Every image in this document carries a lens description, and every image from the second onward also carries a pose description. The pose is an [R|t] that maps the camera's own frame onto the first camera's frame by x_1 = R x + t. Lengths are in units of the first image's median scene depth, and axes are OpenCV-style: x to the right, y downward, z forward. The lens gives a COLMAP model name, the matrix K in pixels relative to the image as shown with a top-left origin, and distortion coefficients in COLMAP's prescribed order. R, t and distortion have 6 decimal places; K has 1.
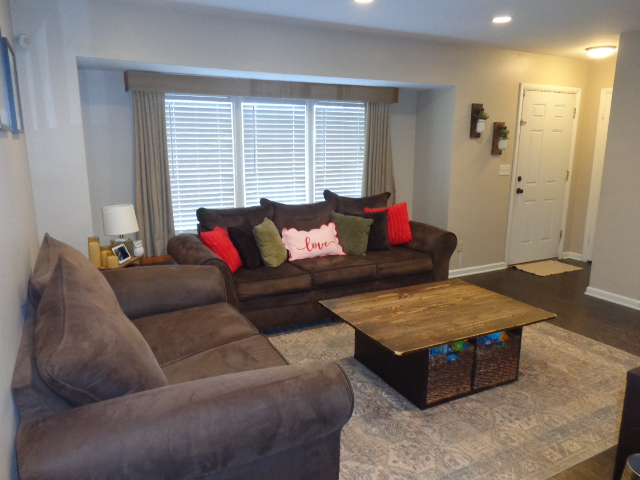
lens RADIAL K [[480.2, 0, 318.5], [0, 480.2, 244.1], [0, 0, 1]] dist [-0.001061, 0.002673]
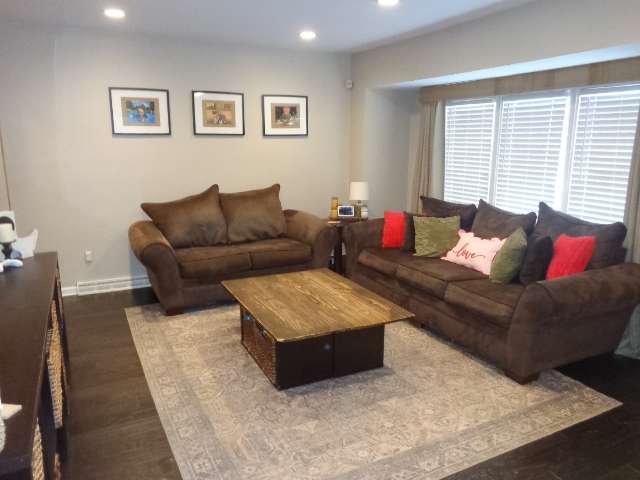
lens RADIAL K [[480.2, 0, 318.0], [0, 480.2, 236.2], [0, 0, 1]] dist [-0.001061, 0.002673]
pose [[-0.014306, 0.197417, -0.980215, 1.155084], [-0.213574, 0.957089, 0.195876, -0.191264], [0.976822, 0.212151, 0.028471, 0.884996]]
